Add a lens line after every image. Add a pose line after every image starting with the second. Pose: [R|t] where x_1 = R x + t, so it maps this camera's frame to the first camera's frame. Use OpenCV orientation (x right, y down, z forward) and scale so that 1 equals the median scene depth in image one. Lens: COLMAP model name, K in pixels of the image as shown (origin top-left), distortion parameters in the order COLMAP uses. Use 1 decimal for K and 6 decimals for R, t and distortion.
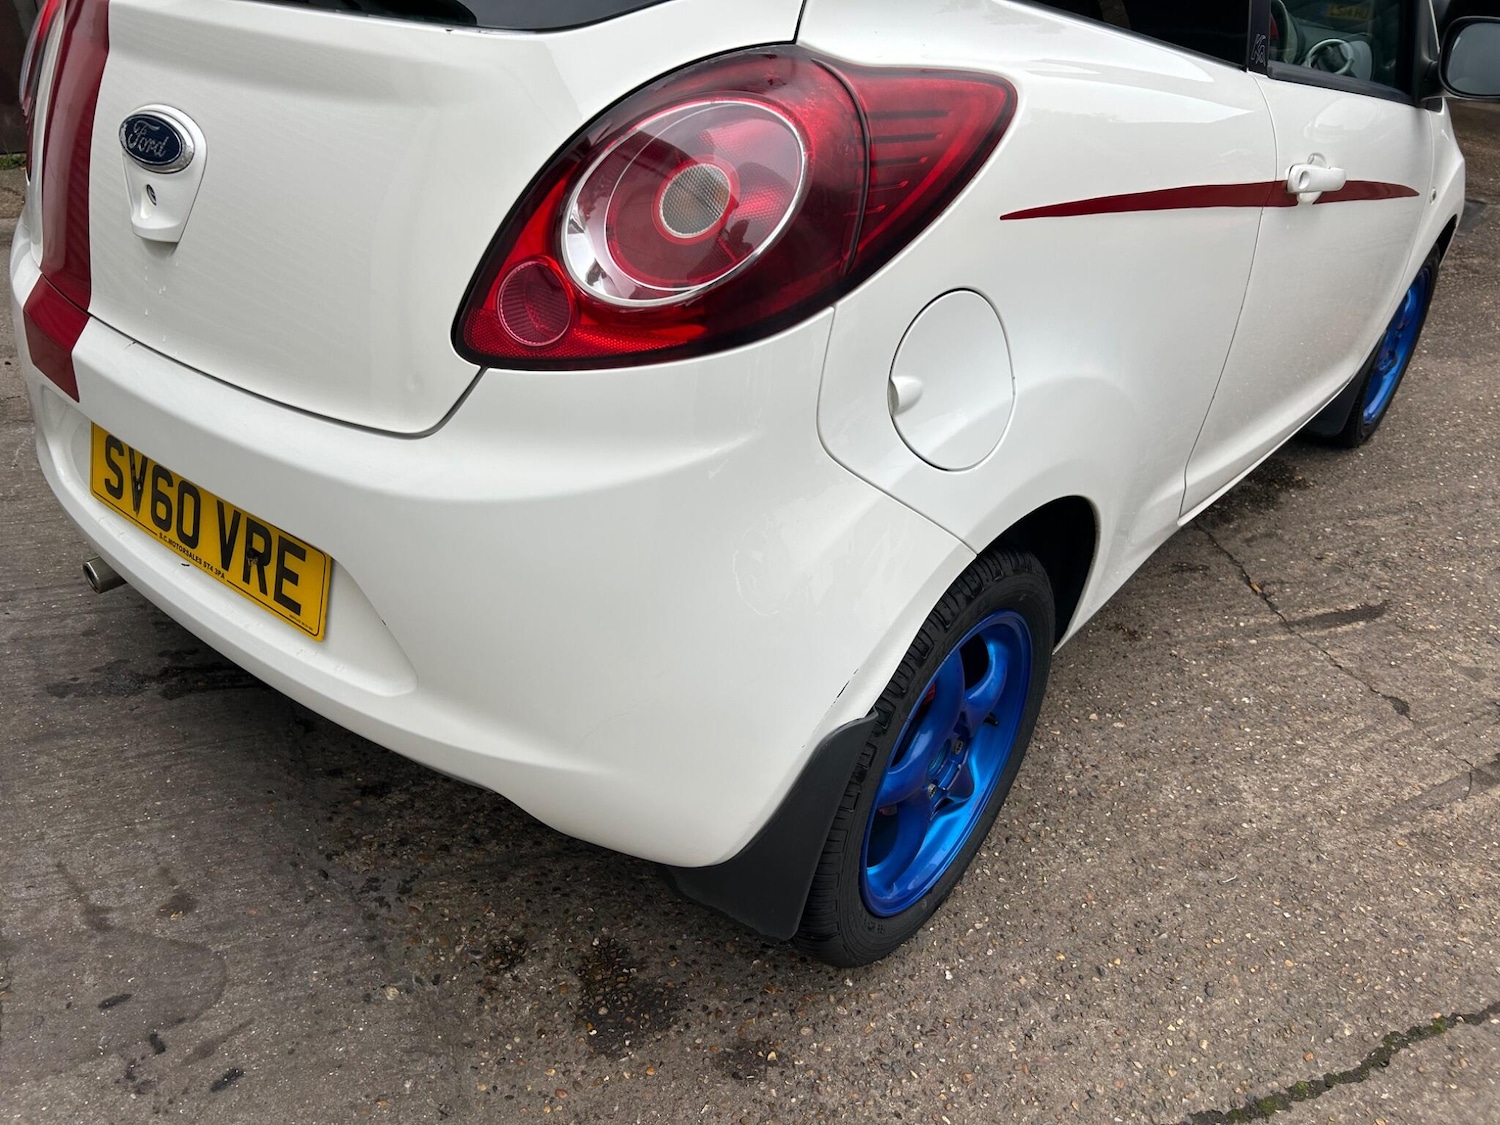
lens RADIAL K [[1126.0, 0, 740.2], [0, 1126.0, 573.9], [0, 0, 1]] dist [0.058113, -0.059232]
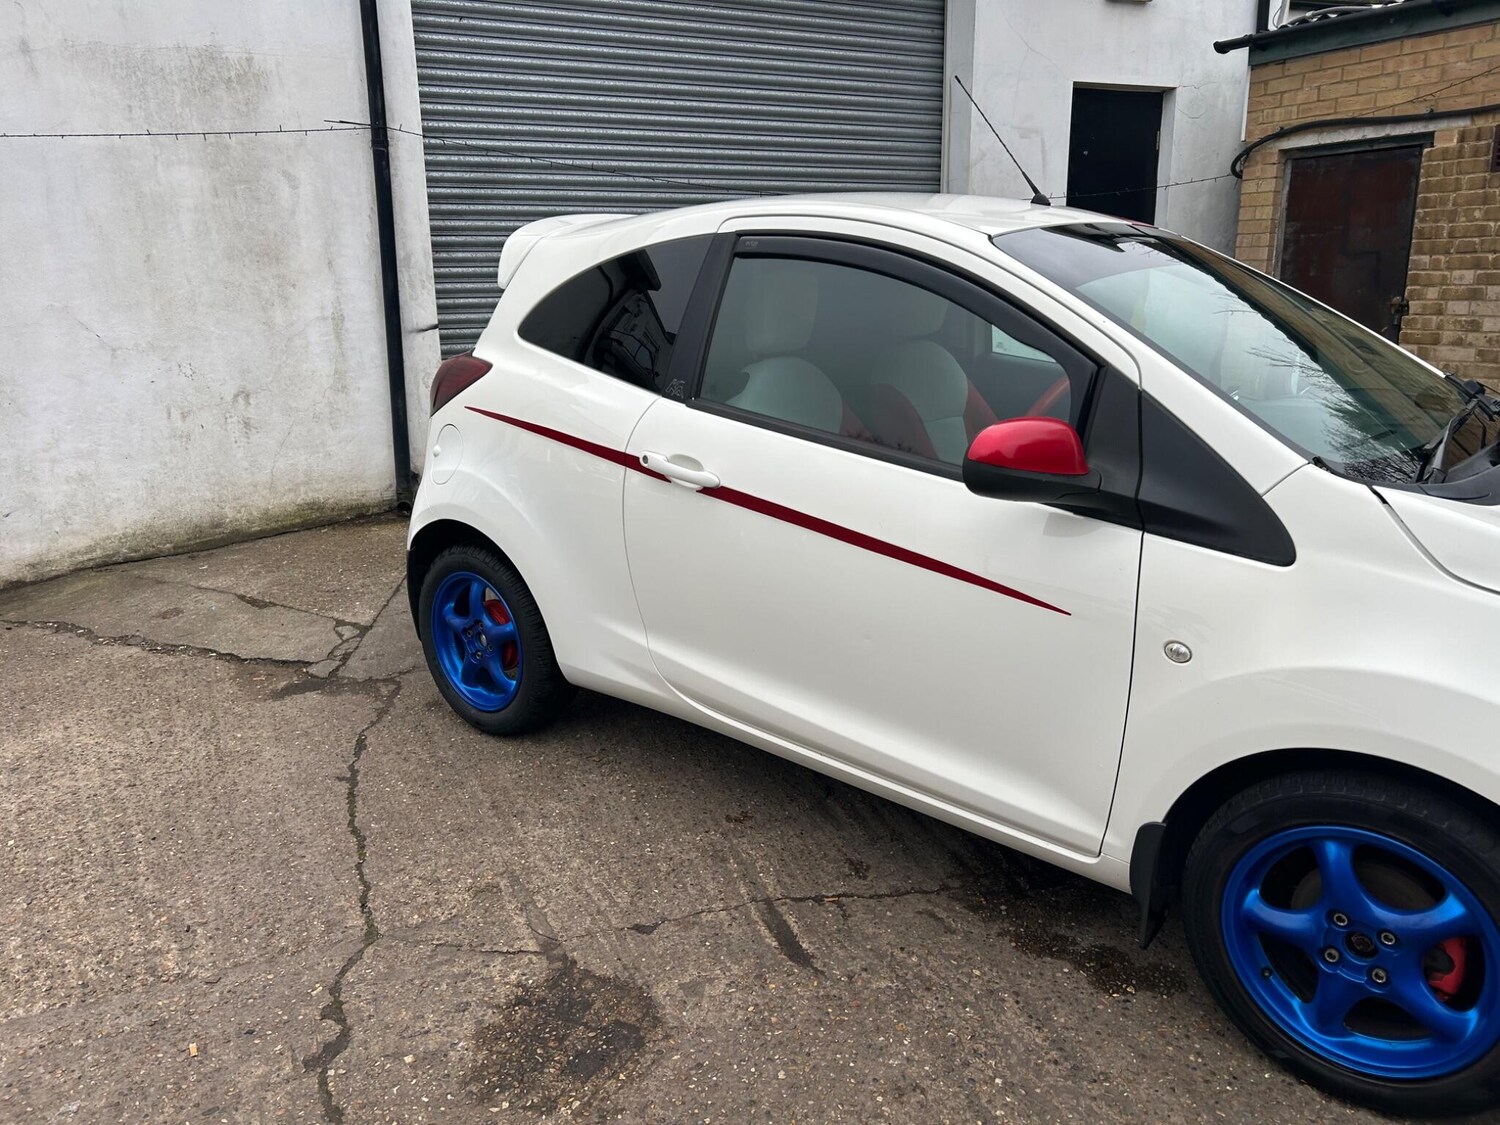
lens RADIAL K [[1126.0, 0, 737.7], [0, 1126.0, 564.6], [0, 0, 1]] dist [0.058113, -0.059232]
pose [[-0.025696, 0.217655, -0.975687, 1.615031], [-0.502684, 0.840824, 0.200809, -0.469524], [0.864088, 0.495623, 0.087806, 0.805892]]
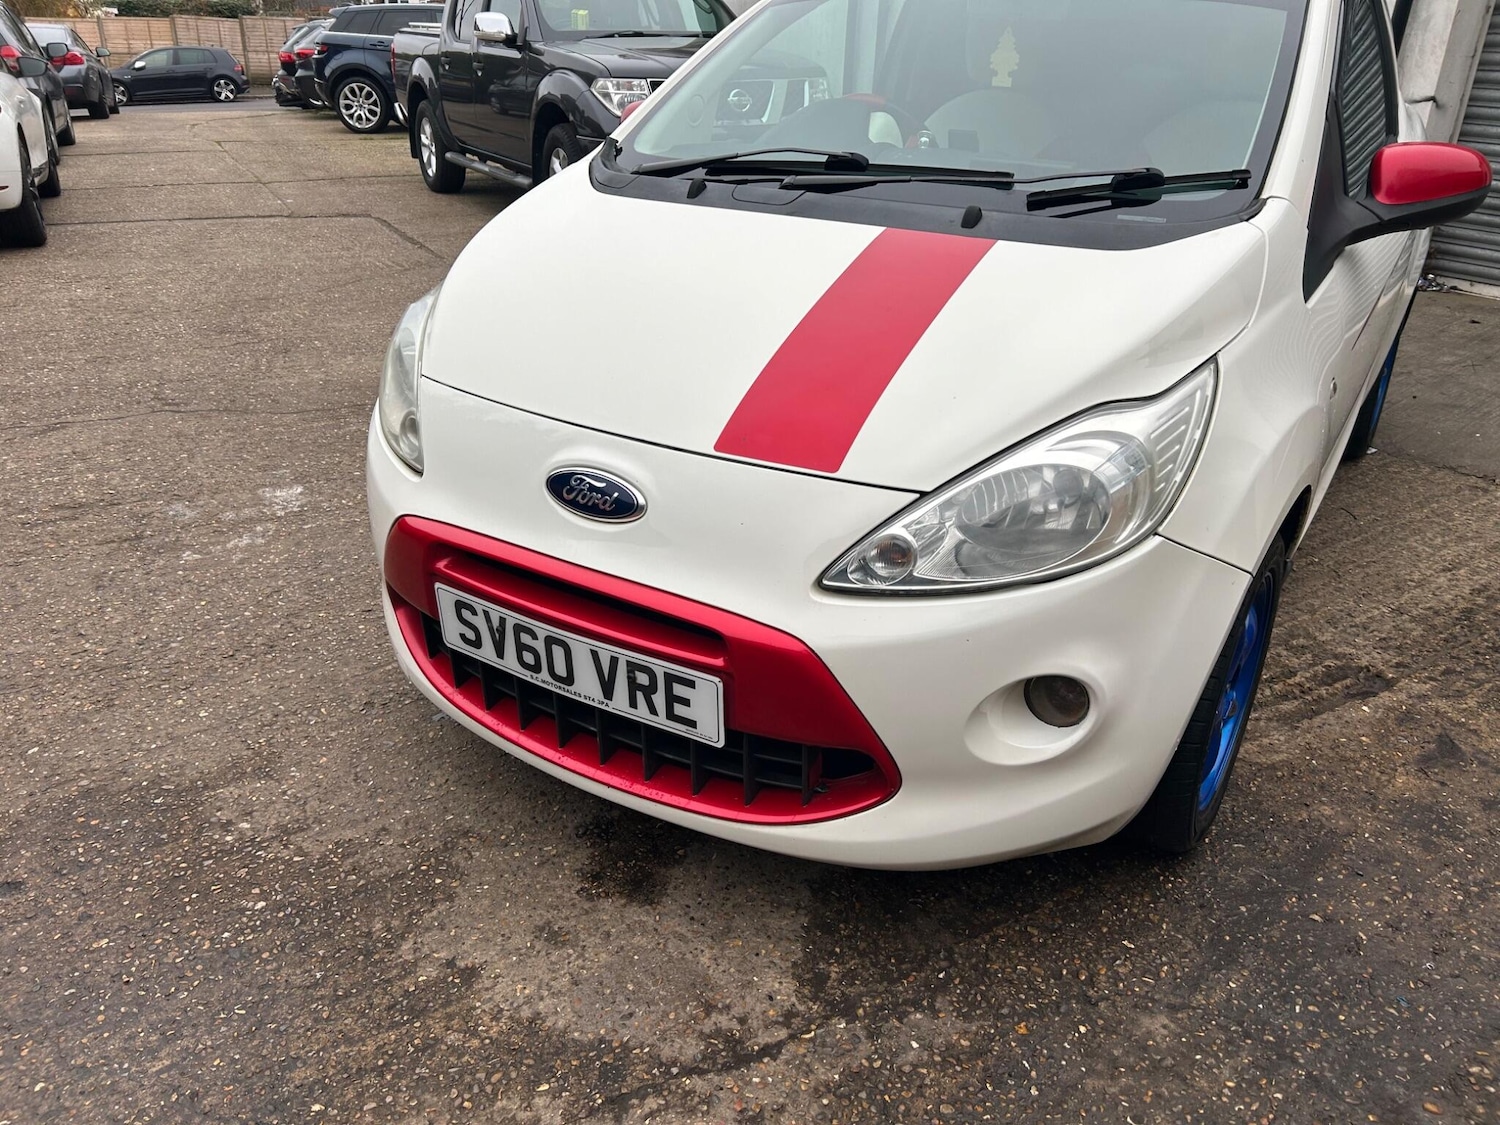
lens RADIAL K [[1126.0, 0, 753.5], [0, 1126.0, 570.5], [0, 0, 1]] dist [0.058113, -0.059232]
pose [[-0.989784, -0.014483, -0.141834, 0.744157], [-0.125633, 0.558913, 0.819654, -1.294466], [0.067402, 0.829100, -0.555023, 2.225460]]
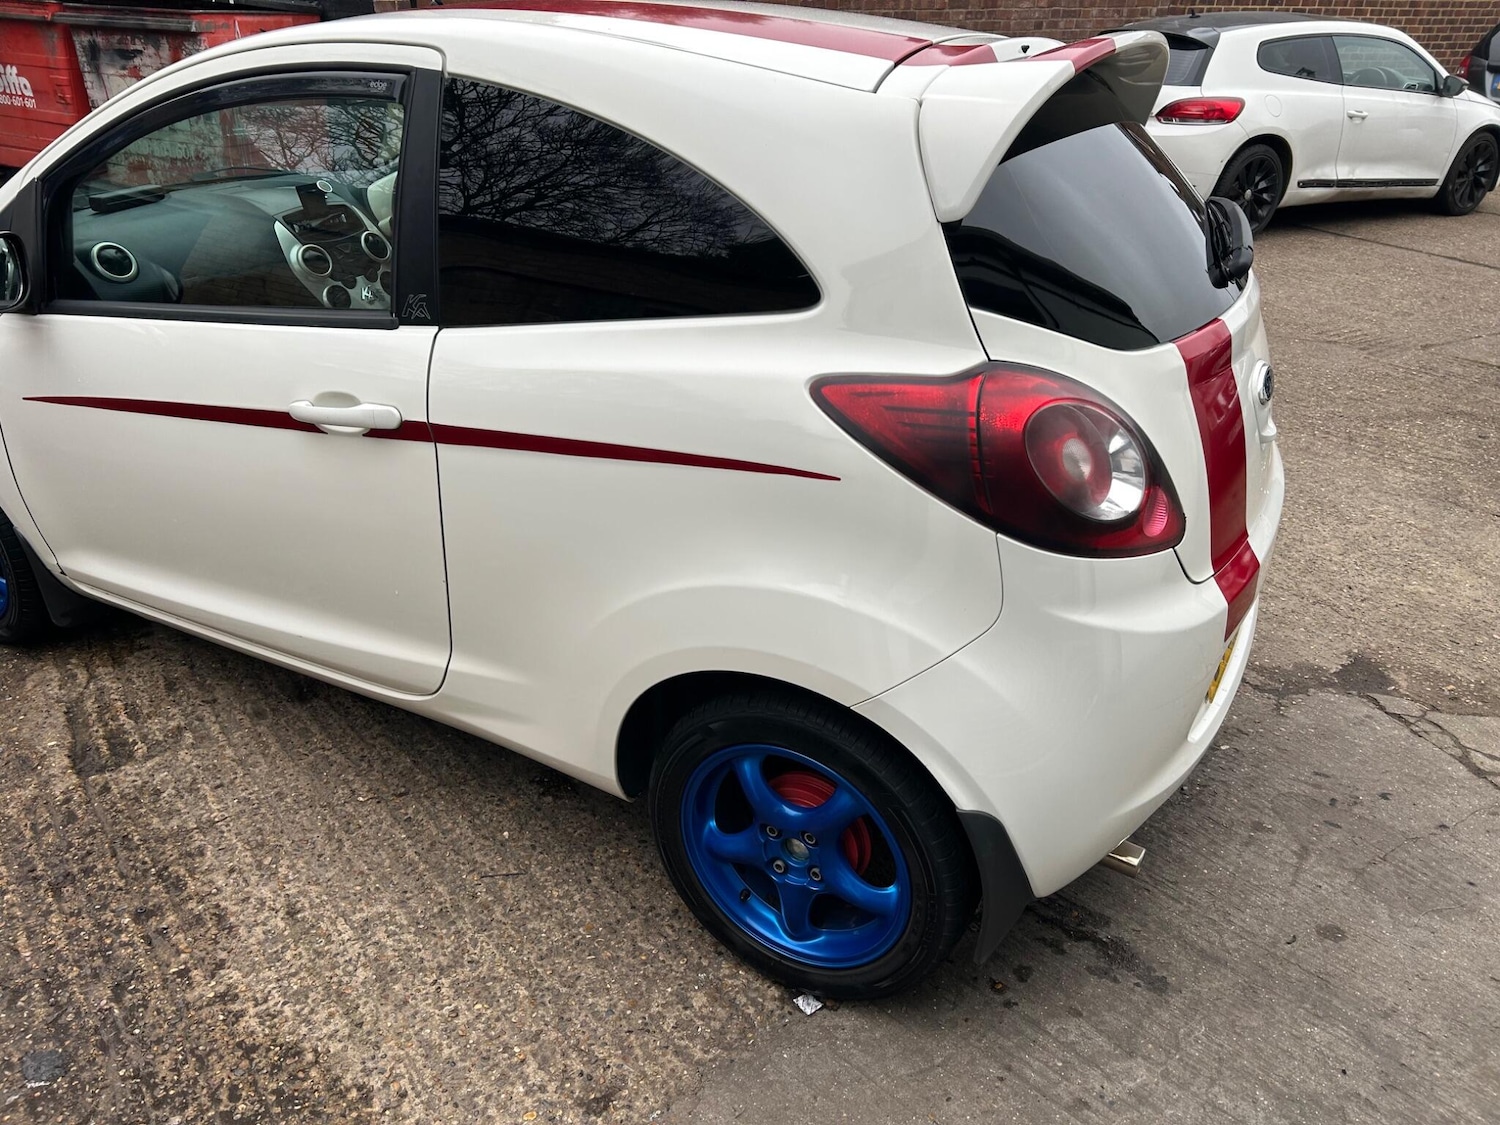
lens RADIAL K [[1126.0, 0, 741.4], [0, 1126.0, 571.6], [0, 0, 1]] dist [0.058113, -0.059232]
pose [[-0.169079, -0.510479, 0.843104, -1.069152], [0.479272, 0.704888, 0.522907, -0.784523], [-0.861226, 0.492488, 0.125476, 0.881931]]
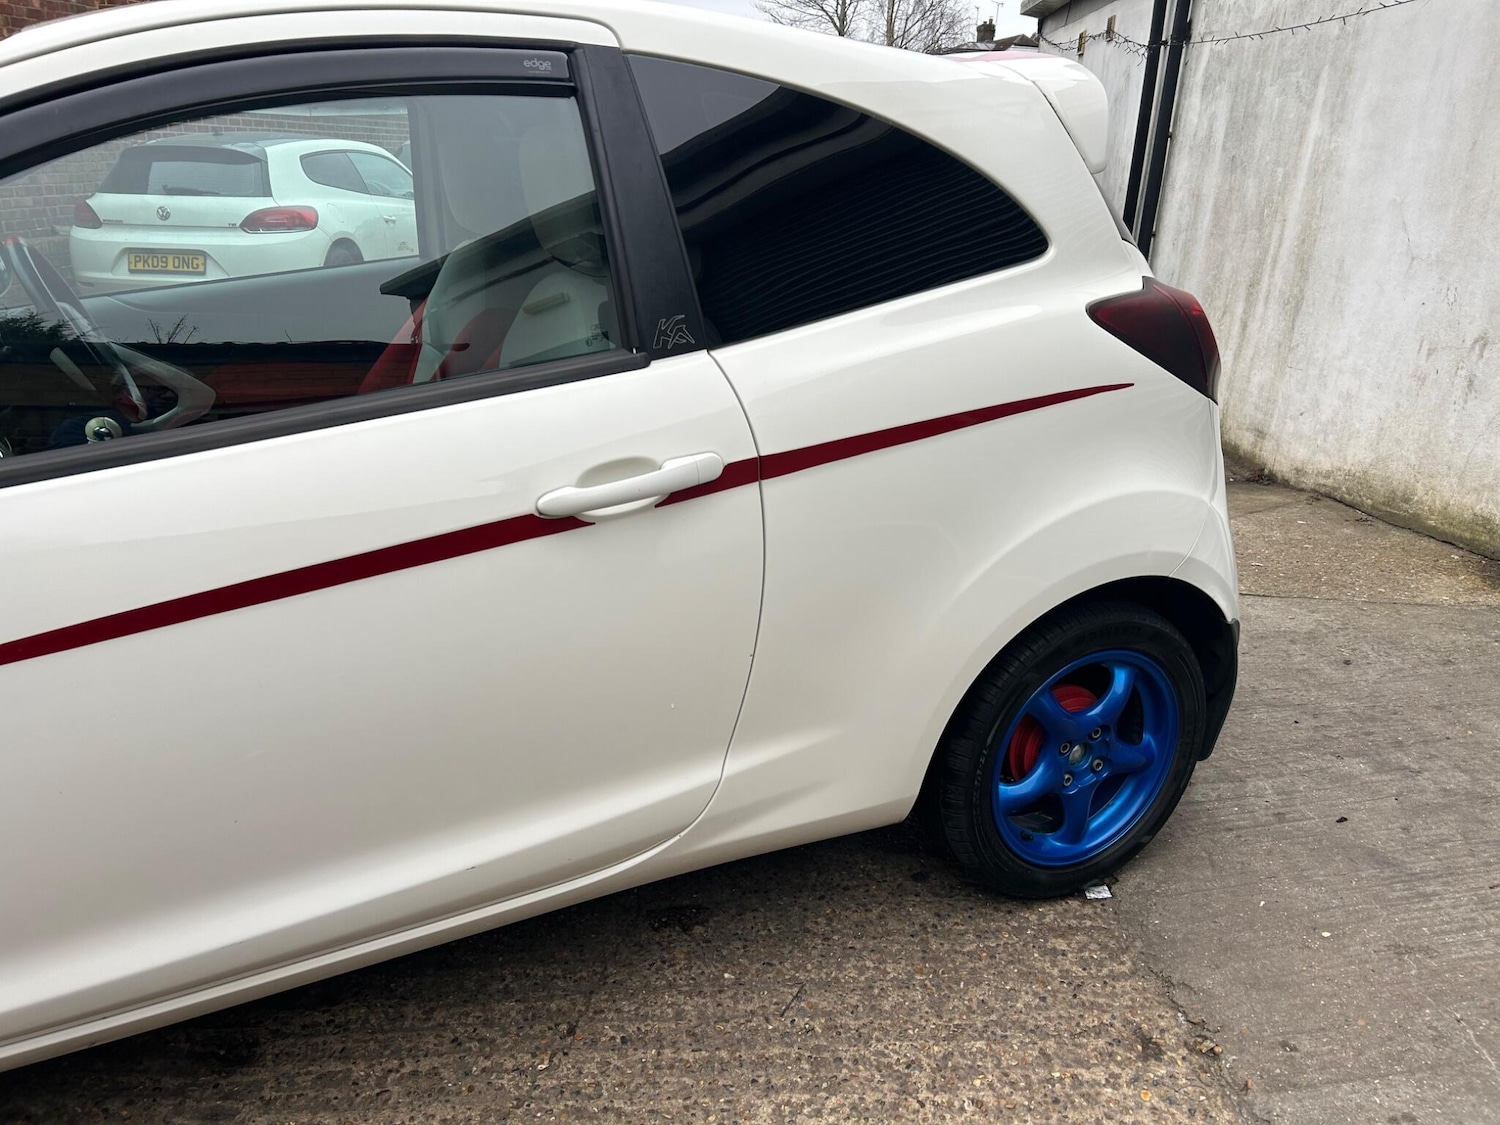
lens RADIAL K [[1126.0, 0, 738.9], [0, 1126.0, 569.7], [0, 0, 1]] dist [0.058113, -0.059232]
pose [[-0.899387, -0.217021, 0.379481, -0.517555], [0.160946, 0.642713, 0.749010, -1.018407], [-0.406448, 0.734725, -0.543119, 1.586360]]
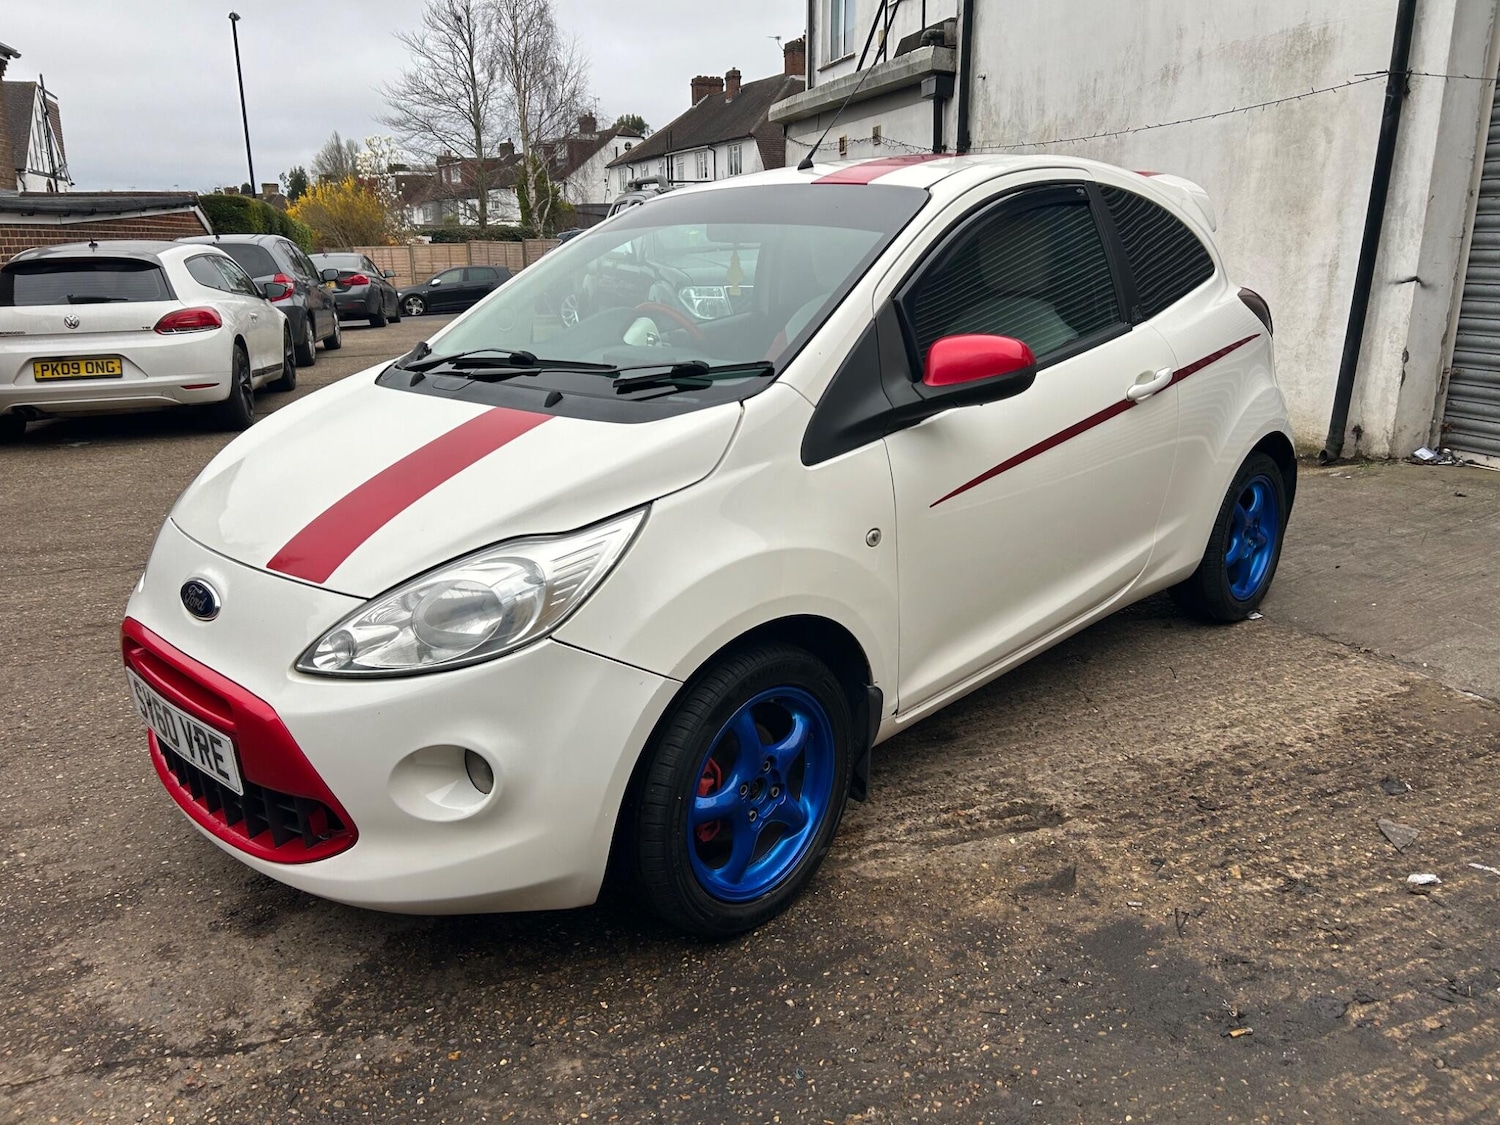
lens RADIAL K [[1126.0, 0, 753.8], [0, 1126.0, 548.5], [0, 0, 1]] dist [0.058113, -0.059232]
pose [[-0.995085, -0.055224, 0.082198, 0.173294], [0.021524, 0.689604, 0.723866, -1.448291], [-0.096659, 0.722078, -0.685026, 2.373386]]
